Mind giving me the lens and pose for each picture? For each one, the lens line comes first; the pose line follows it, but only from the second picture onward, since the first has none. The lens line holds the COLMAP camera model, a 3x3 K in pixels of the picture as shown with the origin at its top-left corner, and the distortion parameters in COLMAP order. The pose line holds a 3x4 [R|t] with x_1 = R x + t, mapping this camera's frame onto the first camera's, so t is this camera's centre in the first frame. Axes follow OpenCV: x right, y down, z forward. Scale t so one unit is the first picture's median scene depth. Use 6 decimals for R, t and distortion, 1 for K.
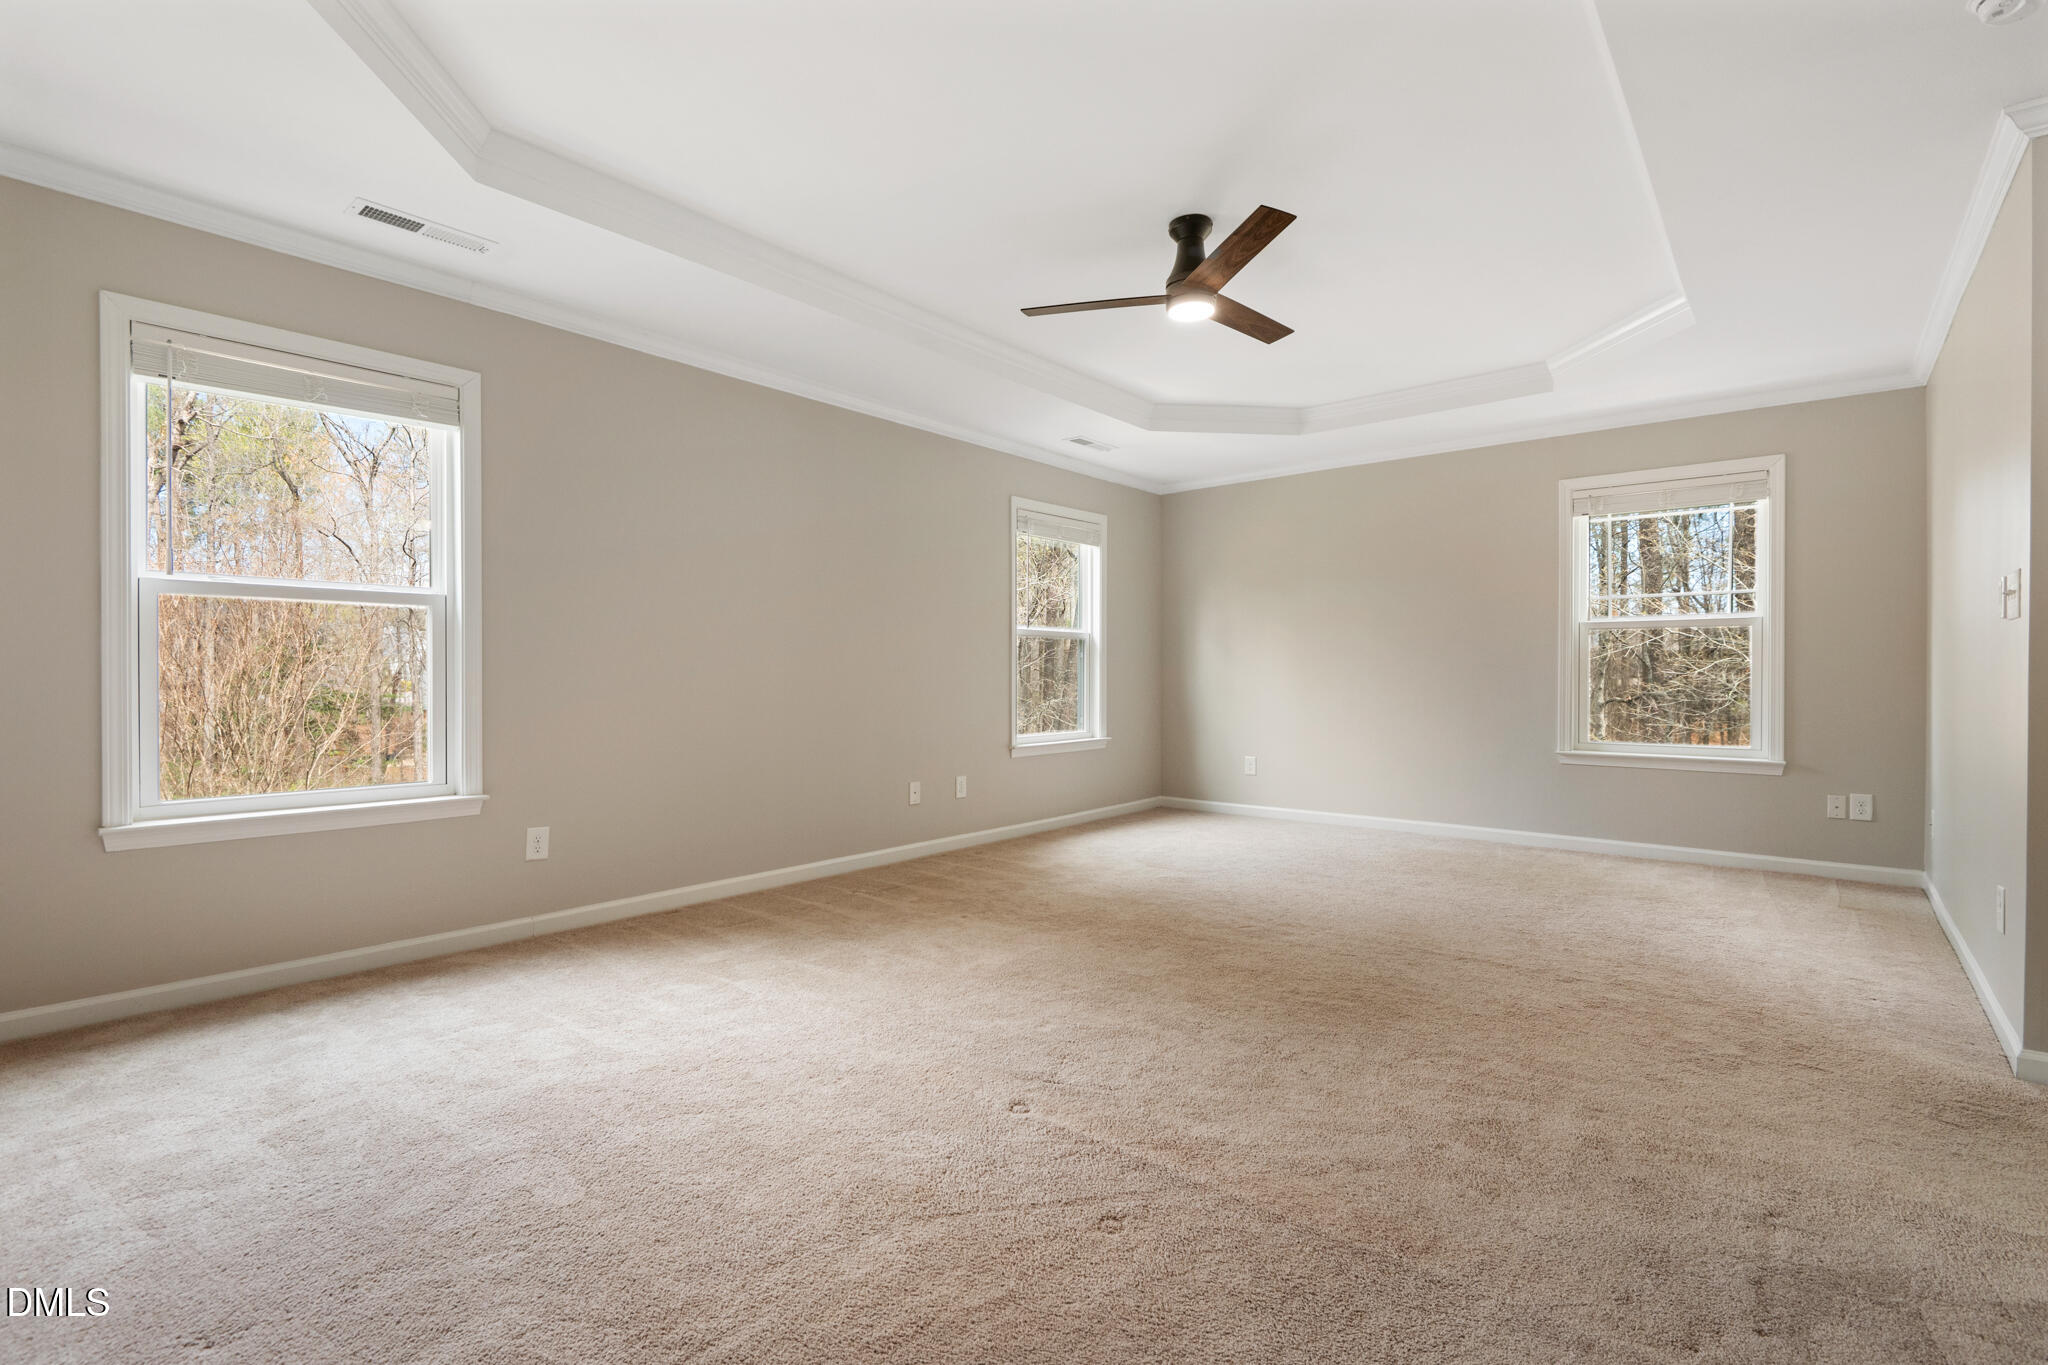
lens RADIAL K [[911.7, 0, 1024.0], [0, 911.7, 682.5], [0, 0, 1]] dist [0.012542, -0.012046]
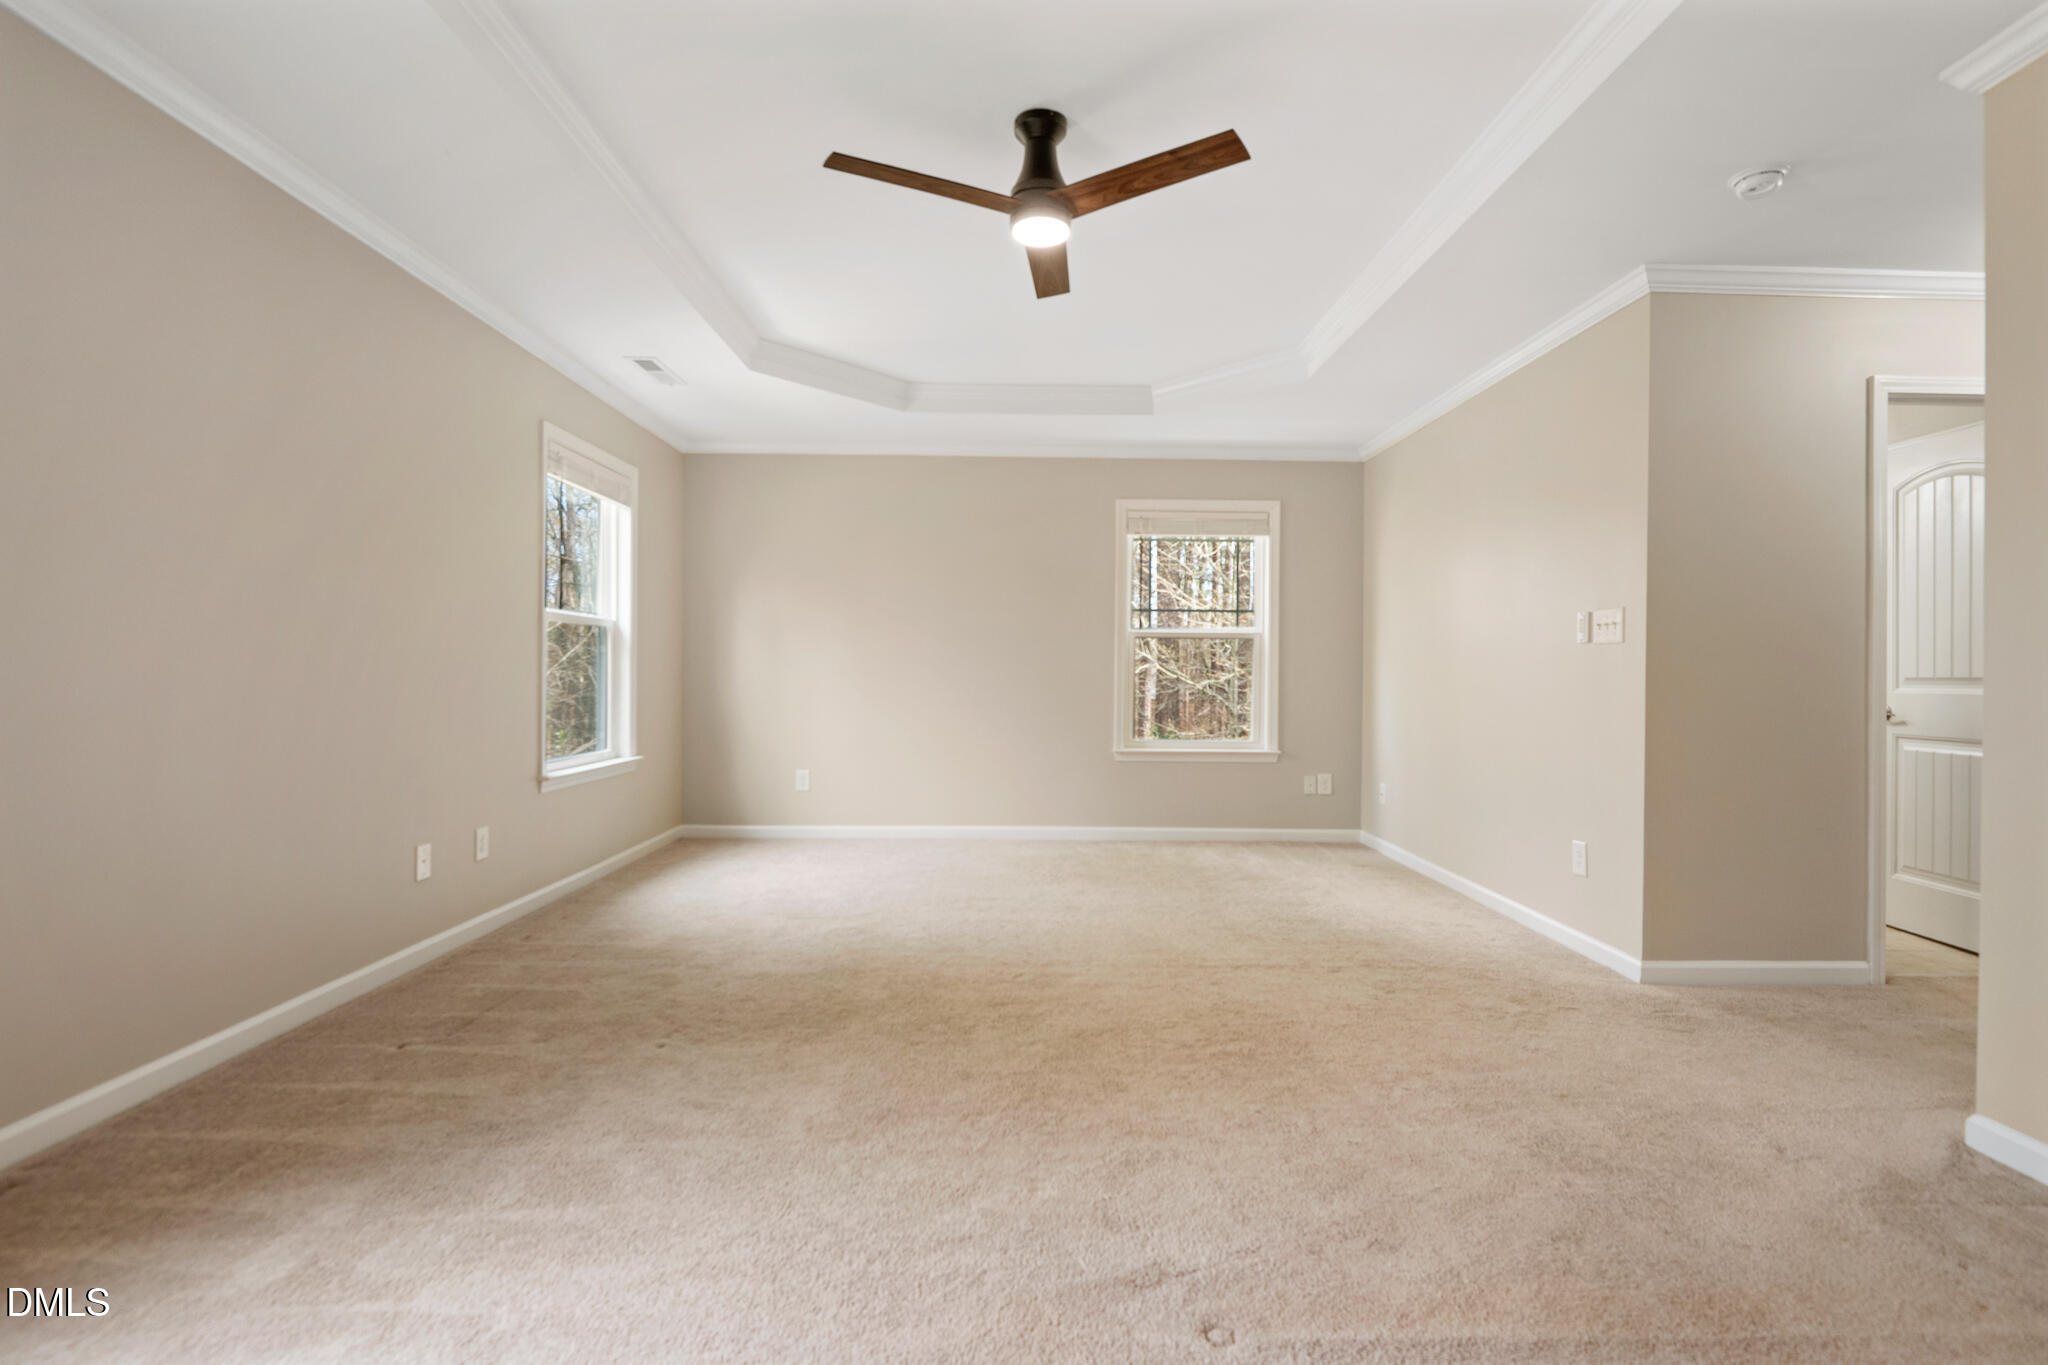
lens RADIAL K [[944.8, 0, 1029.3], [0, 944.8, 680.2], [0, 0, 1]] dist [0.005319, -0.006110]
pose [[0.760334, 0.003995, 0.649519, -0.336174], [-0.003697, 0.999992, -0.001822, -0.007393], [-0.649521, -0.001016, 0.760343, 0.337189]]
